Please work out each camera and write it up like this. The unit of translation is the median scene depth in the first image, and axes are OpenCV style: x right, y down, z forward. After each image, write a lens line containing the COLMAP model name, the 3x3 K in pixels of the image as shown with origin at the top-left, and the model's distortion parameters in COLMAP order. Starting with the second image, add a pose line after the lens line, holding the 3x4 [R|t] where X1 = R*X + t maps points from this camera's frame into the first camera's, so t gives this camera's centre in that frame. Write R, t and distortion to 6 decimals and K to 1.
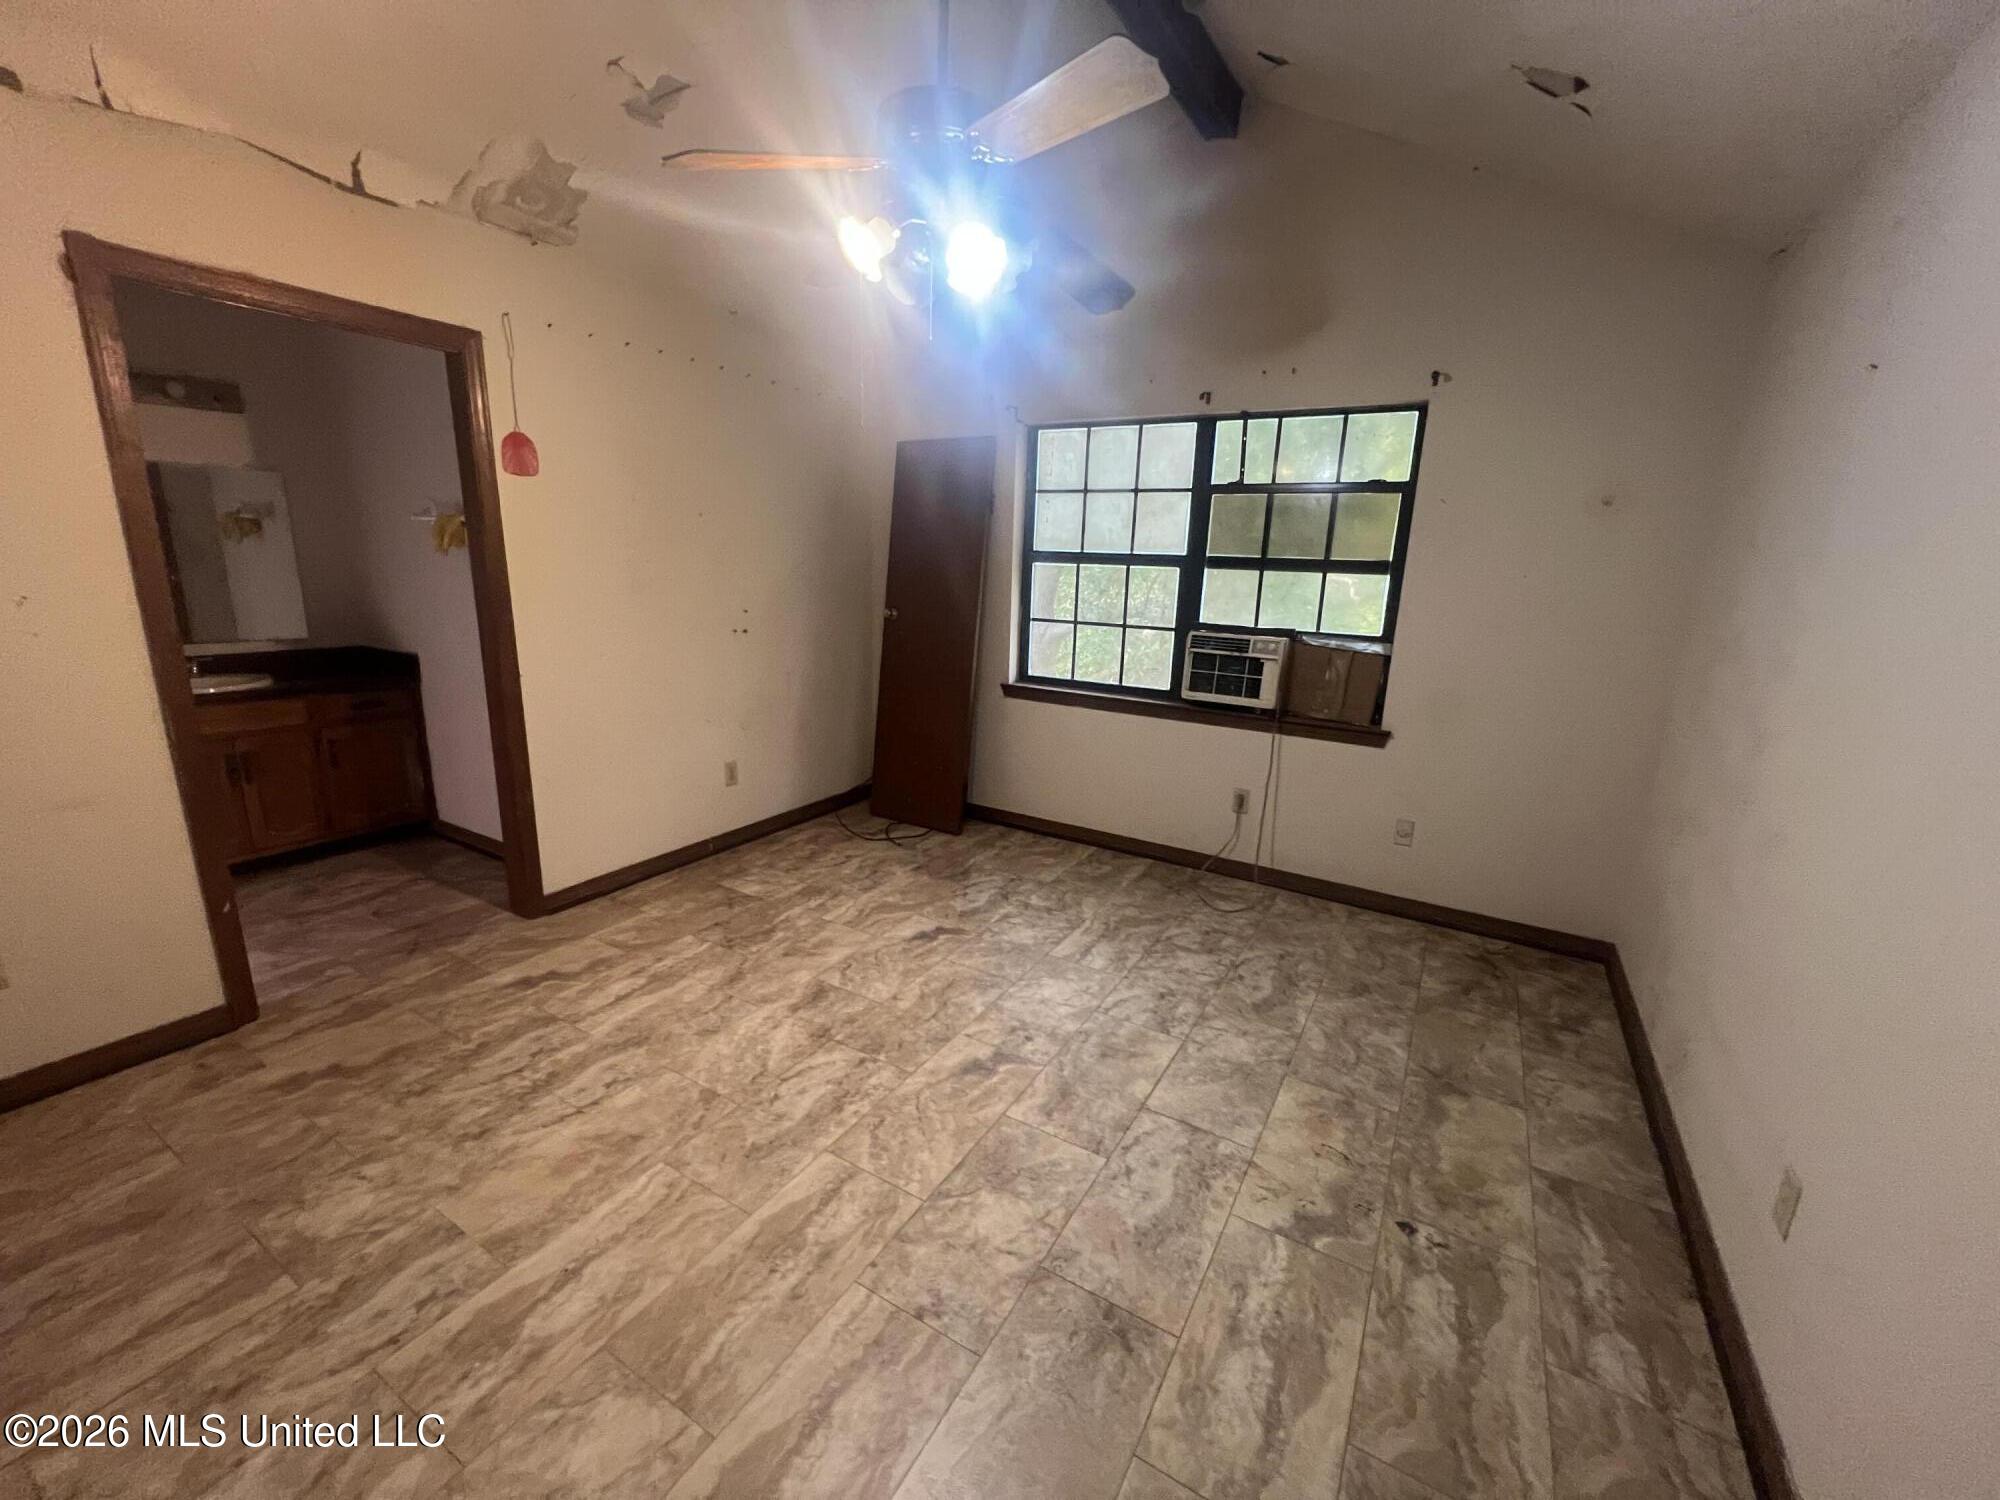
lens RADIAL K [[800.7, 0, 1002.7], [0, 800.7, 751.0], [0, 0, 1]] dist [0.000439, 0.000187]
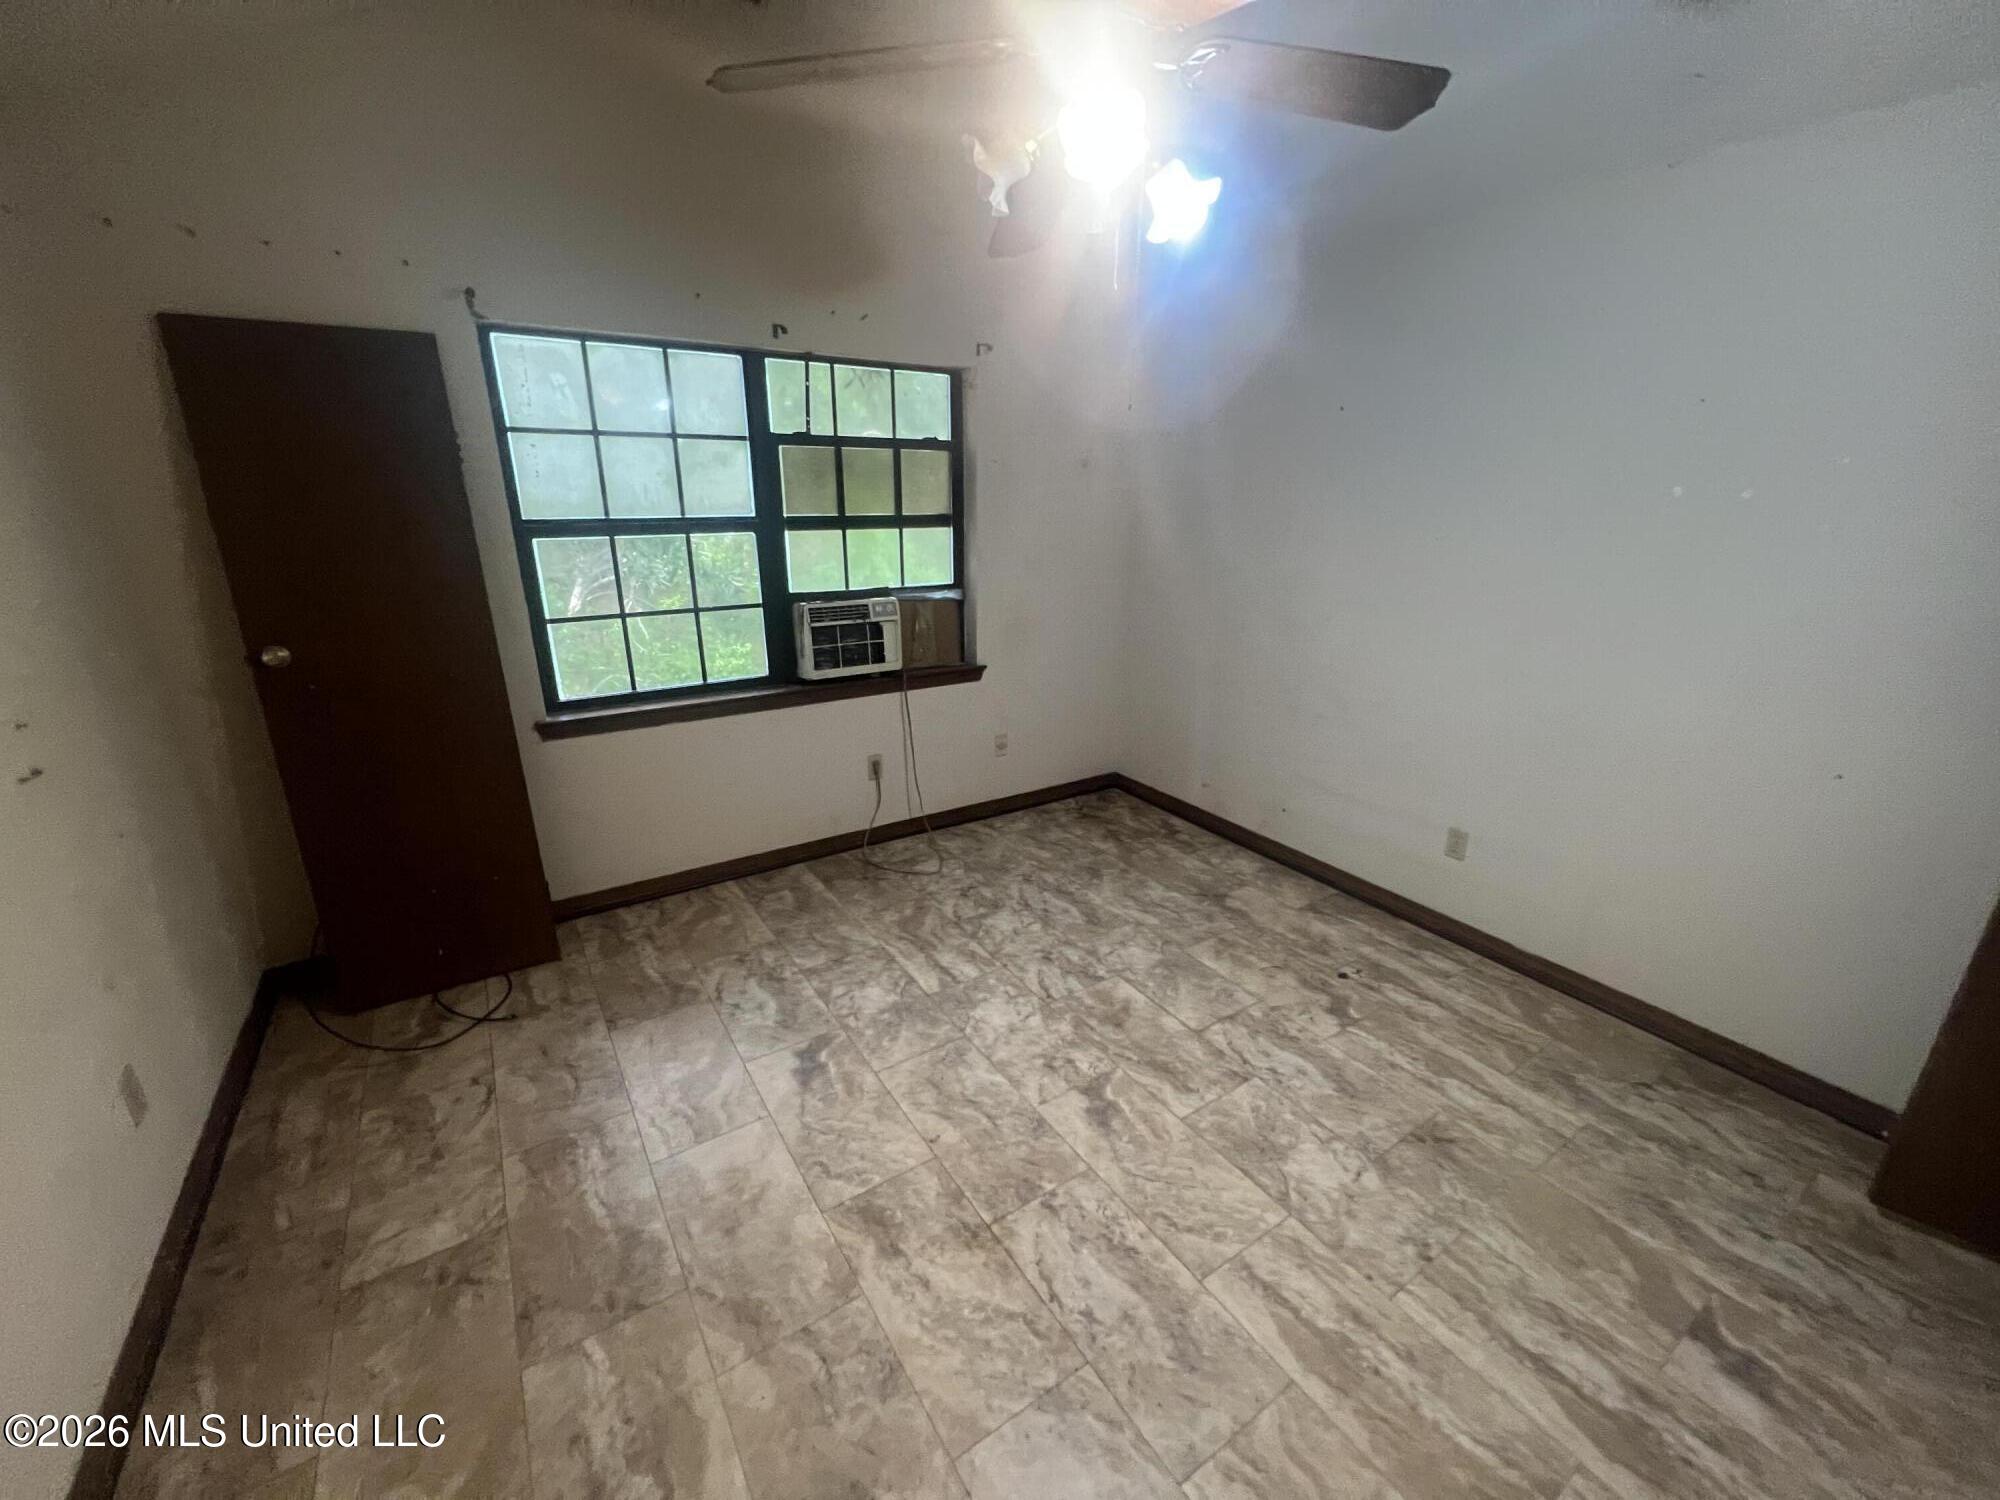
lens RADIAL K [[804.5, 0, 1000.0], [0, 804.5, 750.0], [0, 0, 1]] dist [-0.001064, 0.000729]
pose [[0.440786, -0.308347, 0.842989, -0.532364], [0.219810, 0.947631, 0.231687, -0.176221], [-0.870282, 0.083173, 0.485480, 0.443603]]
